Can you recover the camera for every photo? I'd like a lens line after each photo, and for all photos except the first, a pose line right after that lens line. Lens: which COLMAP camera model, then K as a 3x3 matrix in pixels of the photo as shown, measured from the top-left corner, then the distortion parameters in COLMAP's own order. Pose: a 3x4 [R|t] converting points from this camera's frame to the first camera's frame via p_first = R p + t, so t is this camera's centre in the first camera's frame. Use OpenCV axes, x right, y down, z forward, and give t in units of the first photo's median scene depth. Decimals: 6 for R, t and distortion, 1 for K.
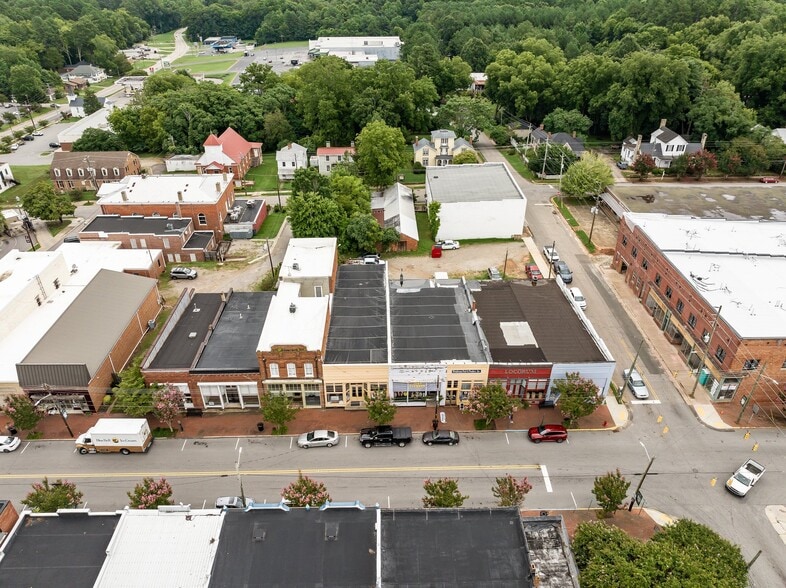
lens RADIAL K [[557.6, 0, 392.6], [0, 557.6, 301.8], [0, 0, 1]] dist [-0.043845, 0.010949]
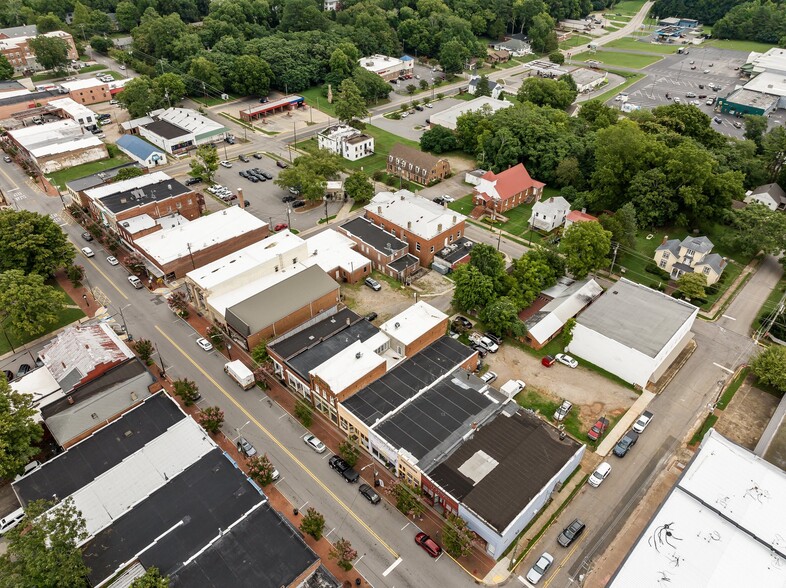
lens RADIAL K [[557.6, 0, 392.6], [0, 557.6, 301.8], [0, 0, 1]] dist [-0.043845, 0.010949]
pose [[0.693359, 0.441041, -0.569856, 0.436364], [-0.384105, 0.895309, 0.225576, -0.322314], [0.609685, 0.062480, 0.790177, -0.056919]]
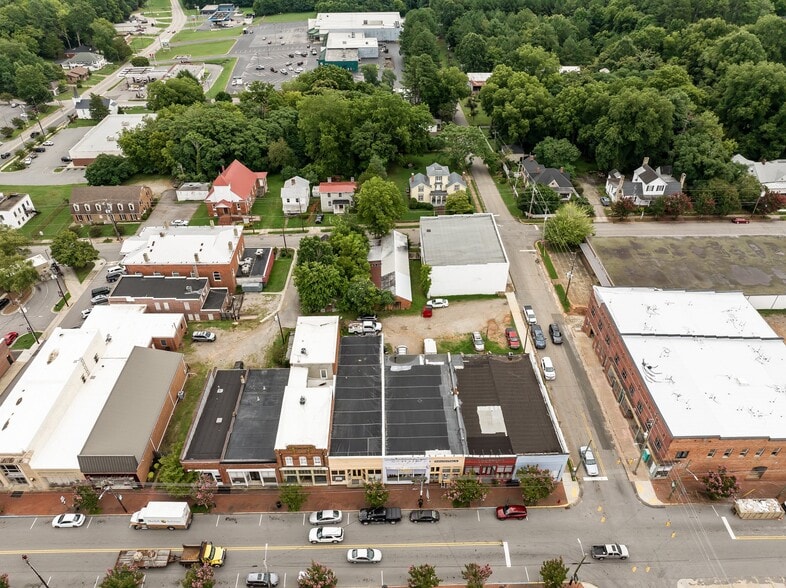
lens RADIAL K [[557.6, 0, 392.6], [0, 557.6, 301.8], [0, 0, 1]] dist [-0.043845, 0.010949]
pose [[0.999996, 0.000614, -0.002756, 0.011427], [-0.000354, 0.995636, 0.093326, -0.214334], [0.002801, -0.093325, 0.995632, -0.115082]]
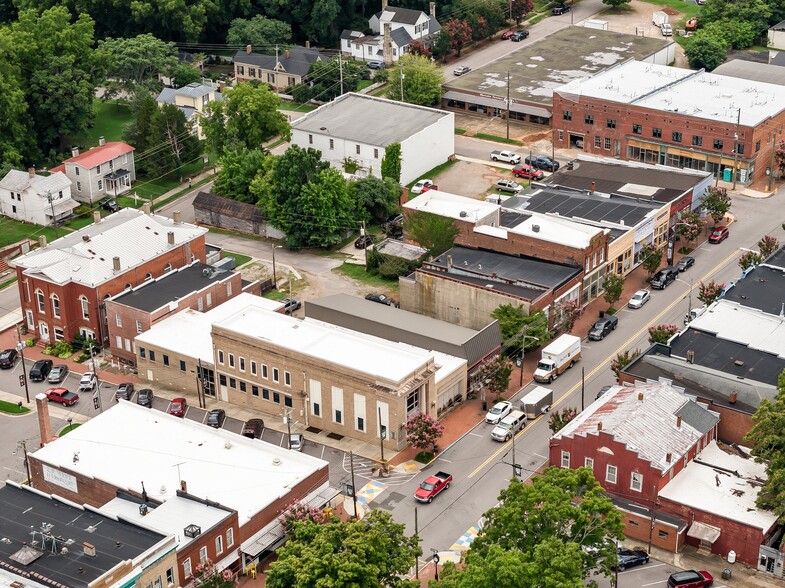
lens RADIAL K [[1635.9, 0, 392.5], [0, 1635.9, 294.0], [0, 0, 1]] dist [-0.138733, 0.762430]
pose [[0.584853, -0.345980, 0.733651, -1.863950], [0.446769, 0.892311, 0.064646, -0.140250], [-0.677011, 0.289965, 0.676444, -0.628171]]
